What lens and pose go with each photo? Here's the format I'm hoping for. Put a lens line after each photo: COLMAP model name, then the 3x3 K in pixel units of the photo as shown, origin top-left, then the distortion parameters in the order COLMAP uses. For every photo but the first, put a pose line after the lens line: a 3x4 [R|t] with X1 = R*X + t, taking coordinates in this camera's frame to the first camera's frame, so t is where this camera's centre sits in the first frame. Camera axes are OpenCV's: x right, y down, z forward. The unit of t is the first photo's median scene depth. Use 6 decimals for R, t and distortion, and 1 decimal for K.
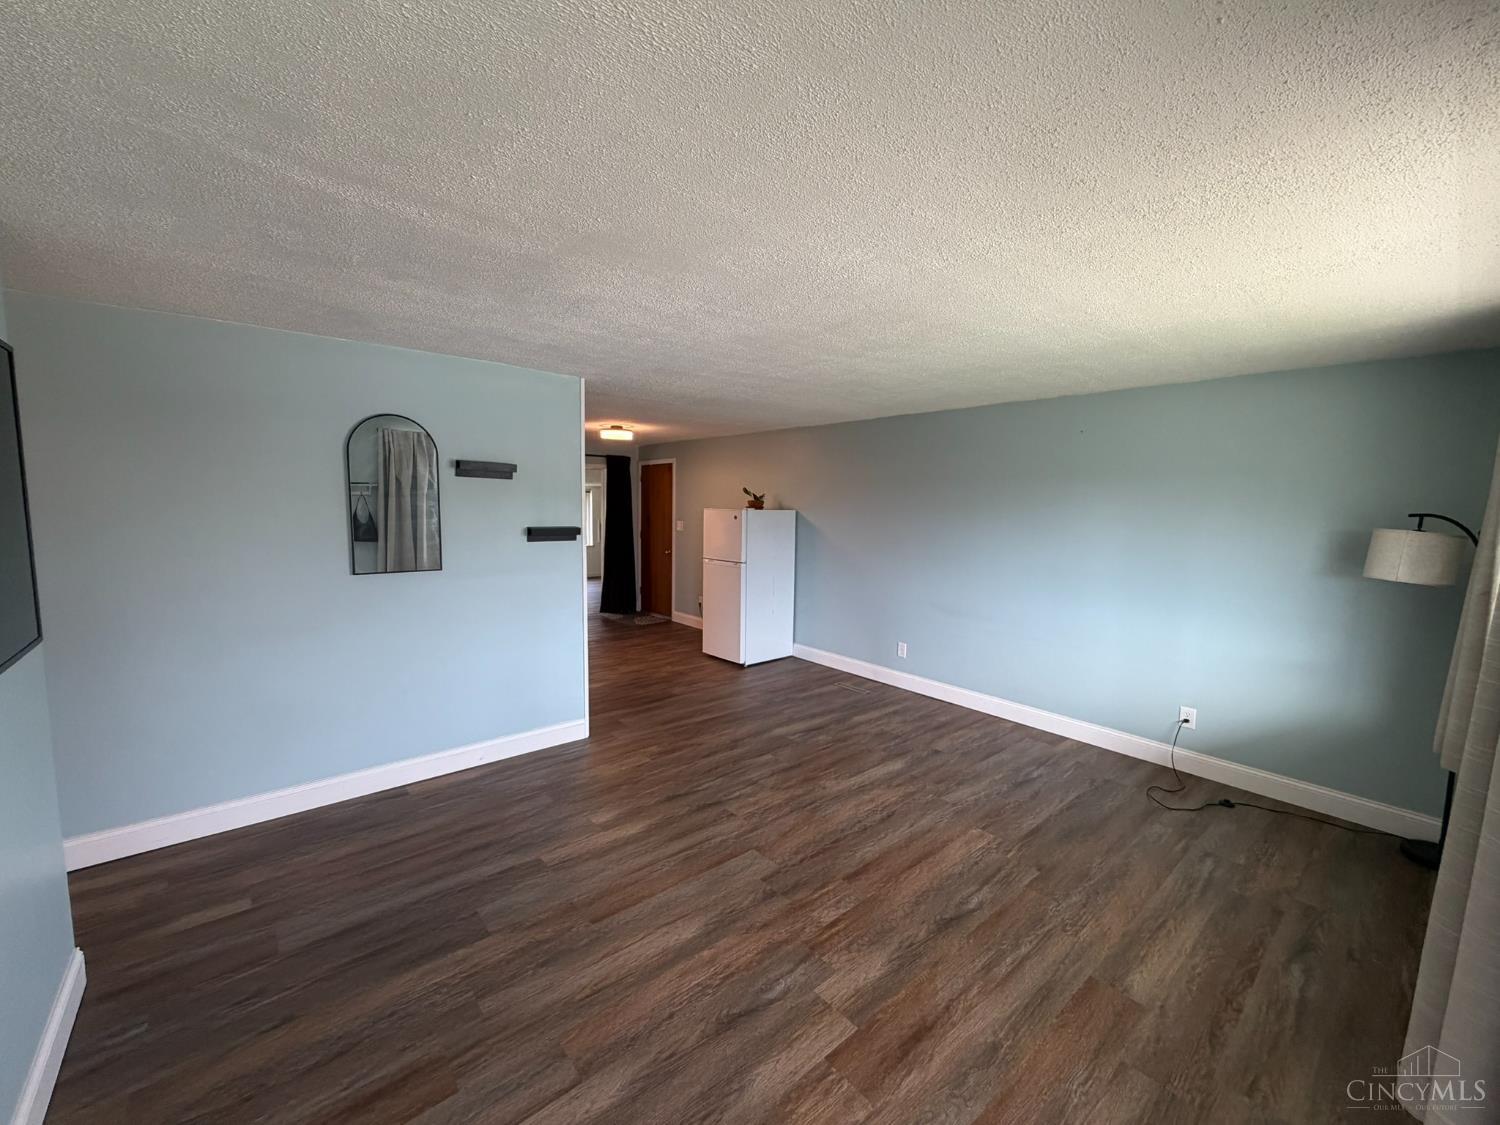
lens RADIAL K [[600.2, 0, 747.6], [0, 600.2, 564.7], [0, 0, 1]] dist [0.005474, -0.000244]
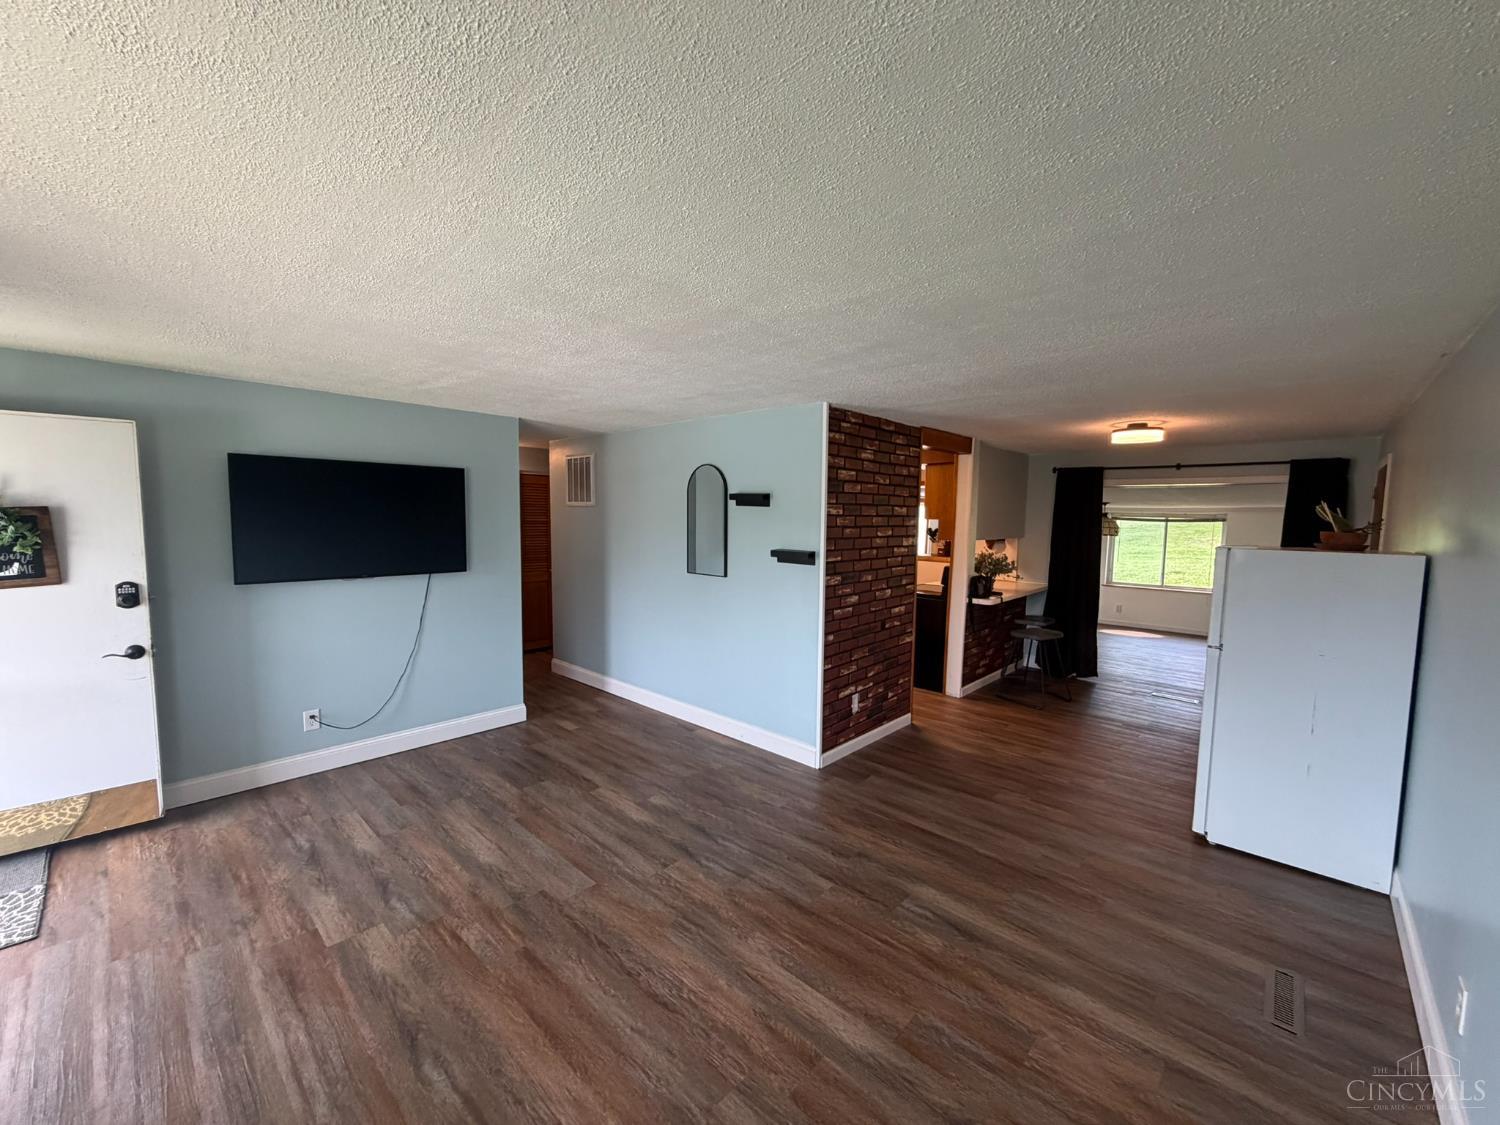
lens RADIAL K [[599.8, 0, 747.5], [0, 599.8, 564.4], [0, 0, 1]] dist [0.000804, 0.000801]
pose [[0.120773, 0.066409, -0.990456, 0.826359], [-0.118388, 0.991602, 0.052050, -0.096868], [0.985595, 0.110972, 0.127621, 0.913904]]
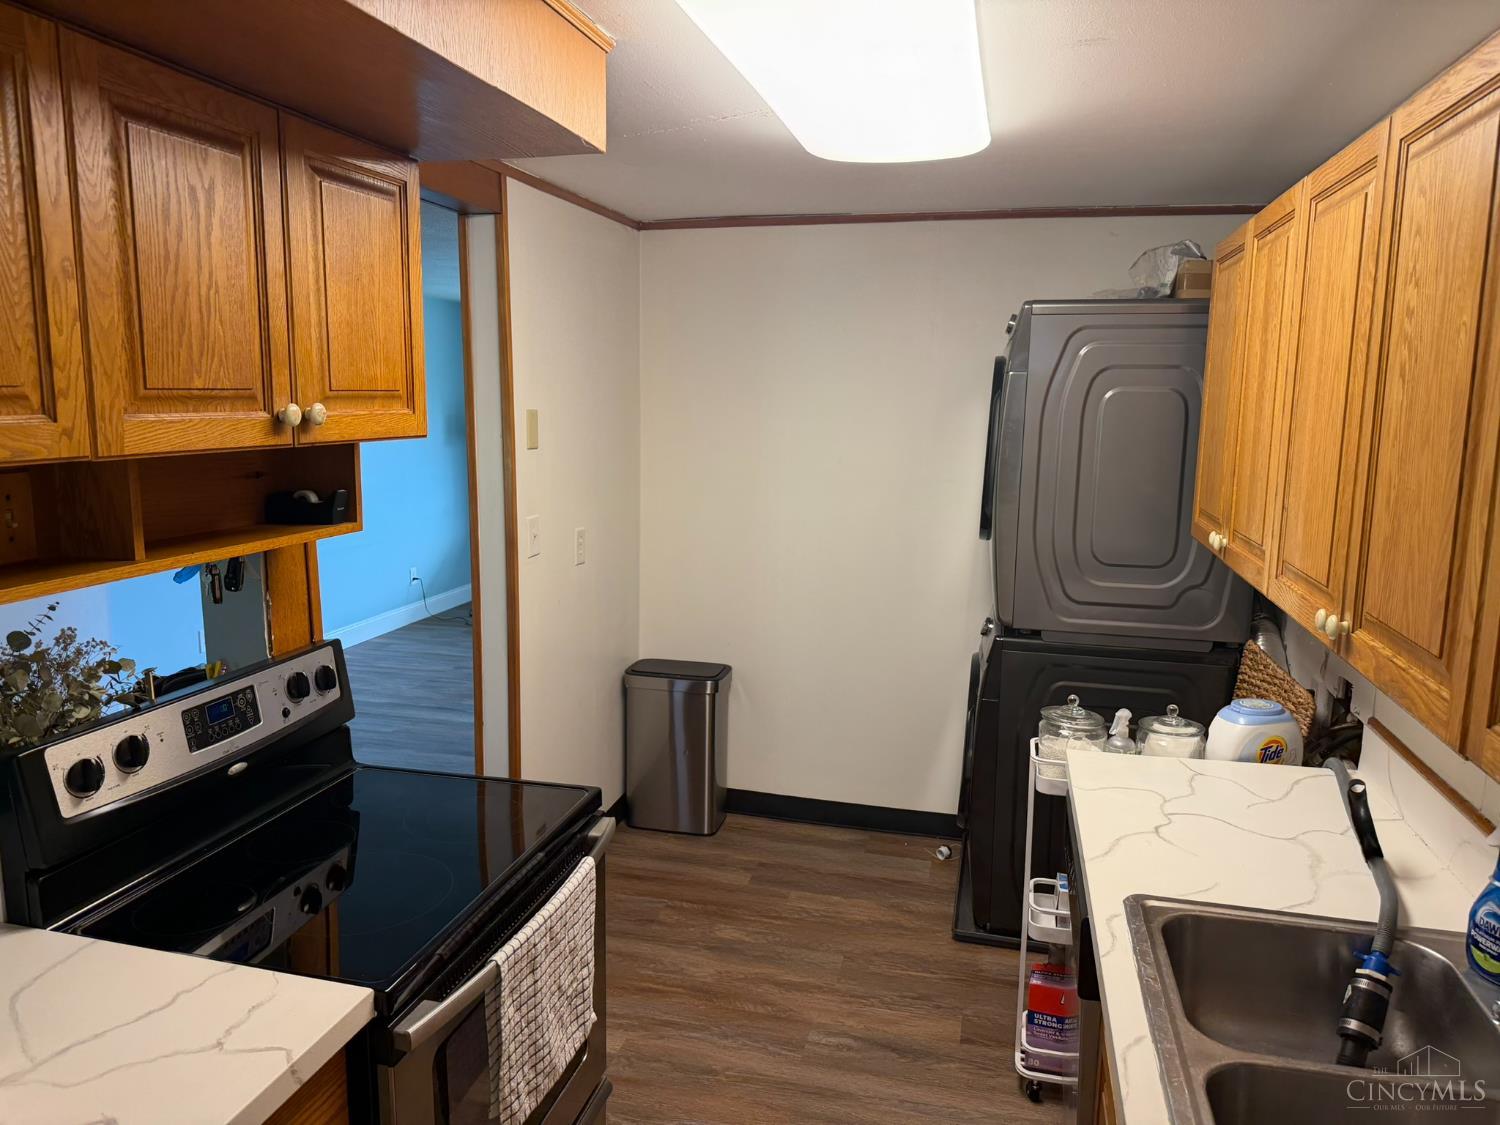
lens RADIAL K [[1055.3, 0, 750.0], [0, 1055.3, 562.5], [0, 0, 1]] dist [0.002831, 0.000888]
pose [[-0.587077, -0.156783, 0.794204, -1.513281], [0.060729, 0.969773, 0.236333, -0.261030], [-0.807250, 0.186977, -0.559810, 1.857066]]
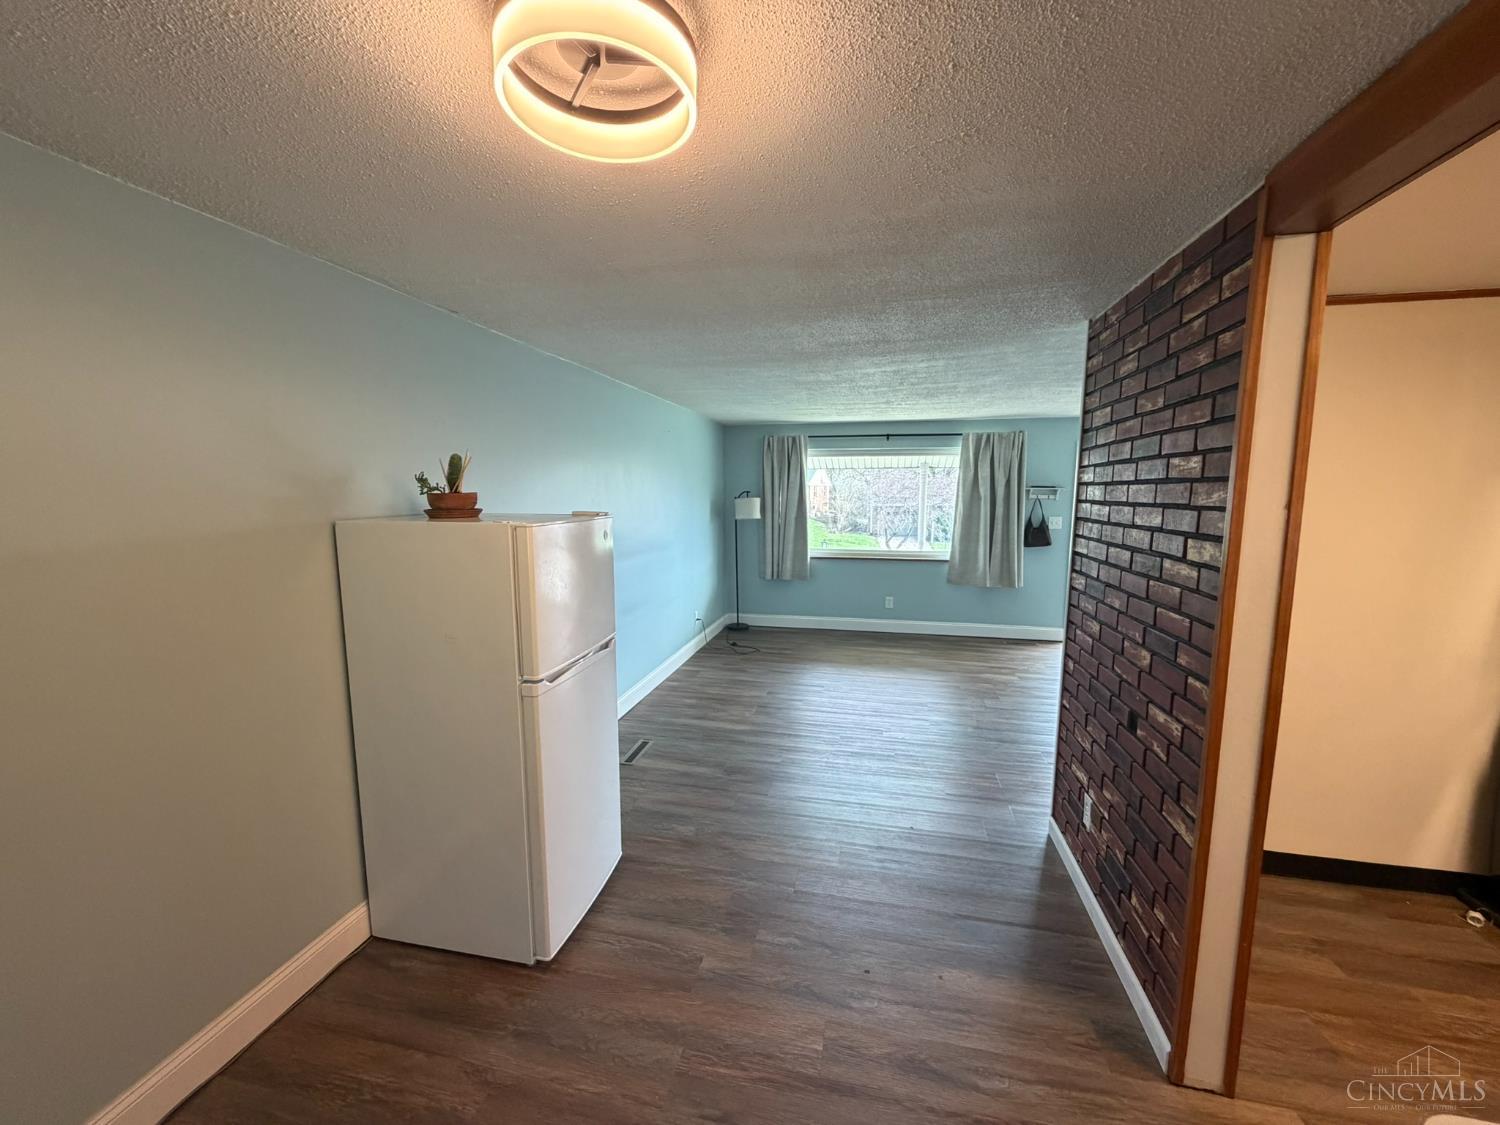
lens RADIAL K [[599.8, 0, 747.5], [0, 599.8, 564.4], [0, 0, 1]] dist [0.000804, 0.000801]
pose [[-0.605122, -0.119420, 0.787125, -0.717541], [0.070133, 0.976846, 0.202120, -0.240325], [-0.793038, 0.177510, -0.582736, 2.066509]]
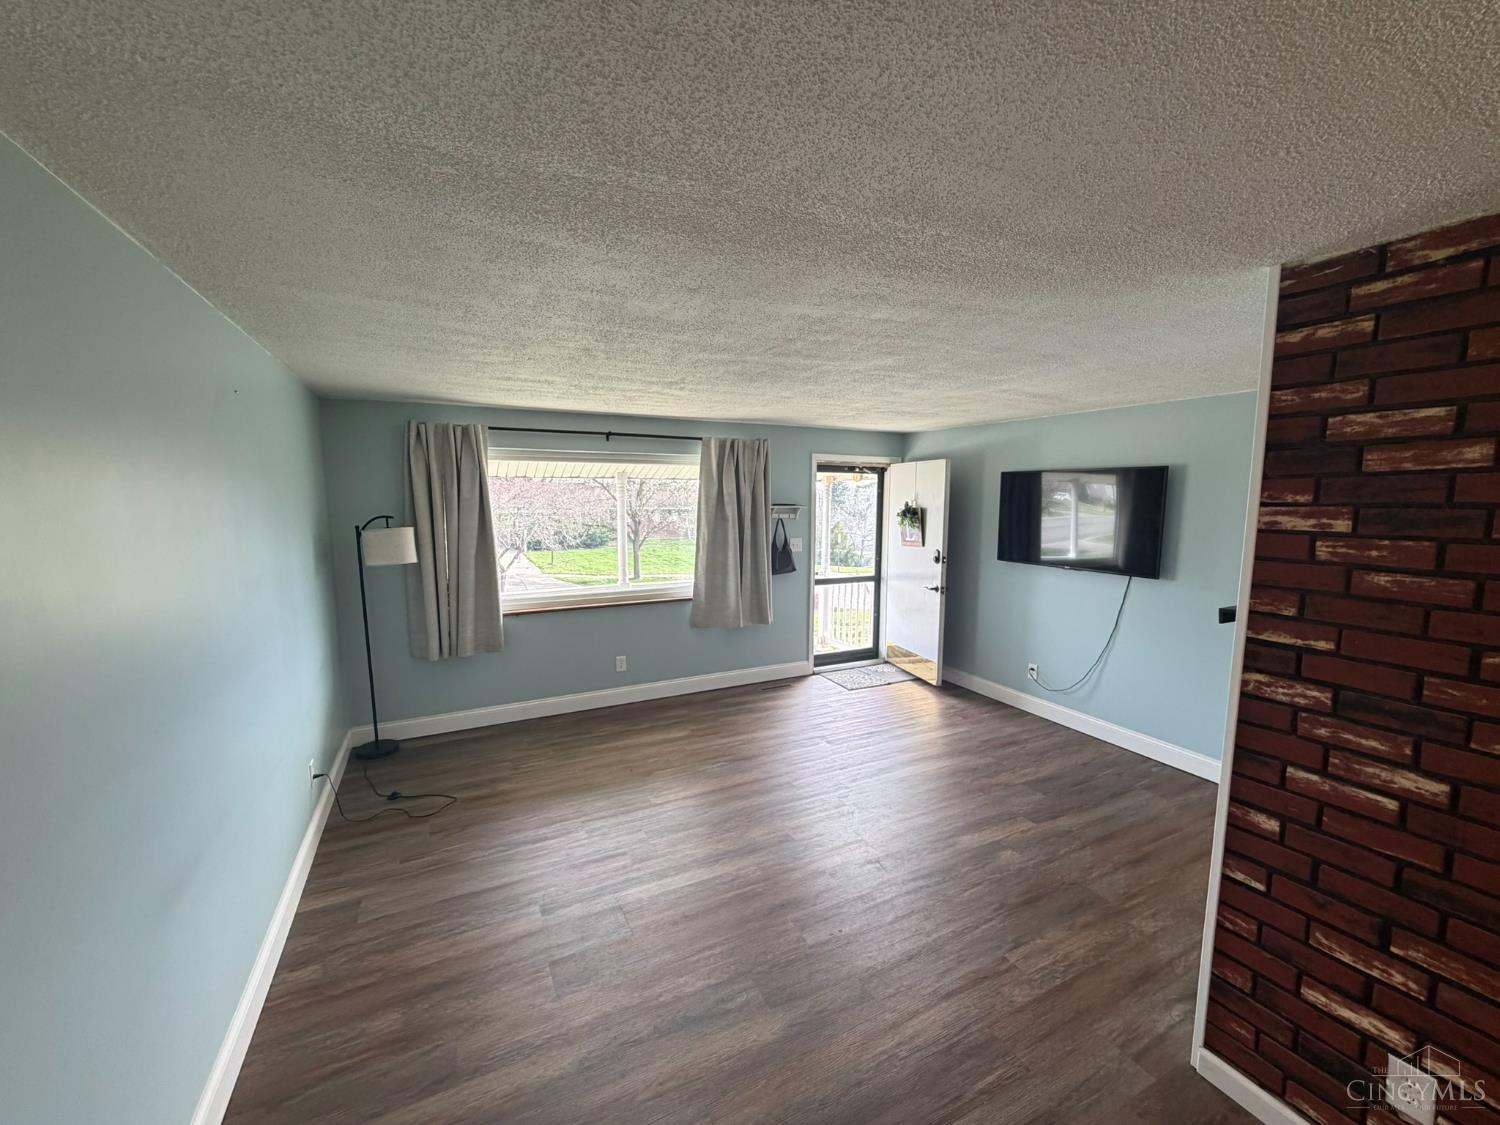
lens RADIAL K [[599.8, 0, 747.5], [0, 599.8, 564.4], [0, 0, 1]] dist [0.000804, 0.000801]
pose [[-0.973248, -0.049395, 0.224384, -0.024081], [0.001516, 0.975215, 0.221254, -0.235905], [-0.229751, 0.215675, -0.949051, 1.797282]]
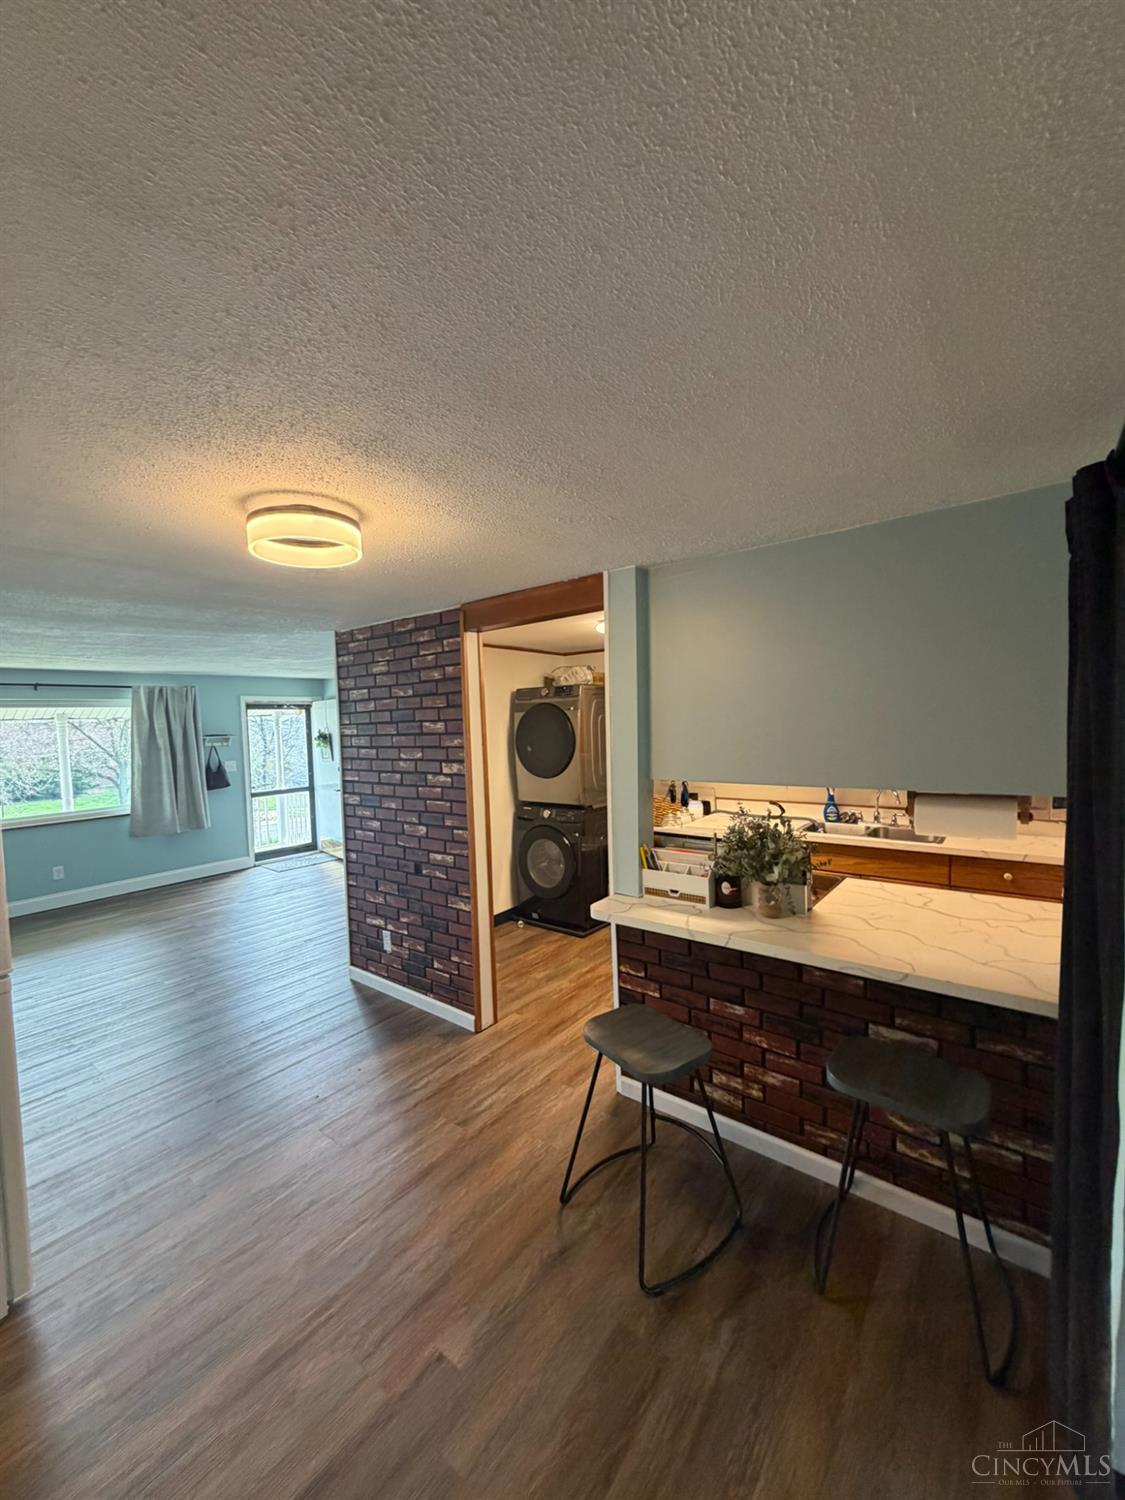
lens RADIAL K [[599.8, 0, 560.3], [0, 599.8, 748.1], [0, 0, 1]] dist [0.000804, 0.000801]
pose [[-0.979555, 0.022206, -0.199947, -0.528189], [-0.007549, 0.989132, 0.146839, -0.311192], [0.201034, 0.145346, -0.968741, 2.510619]]
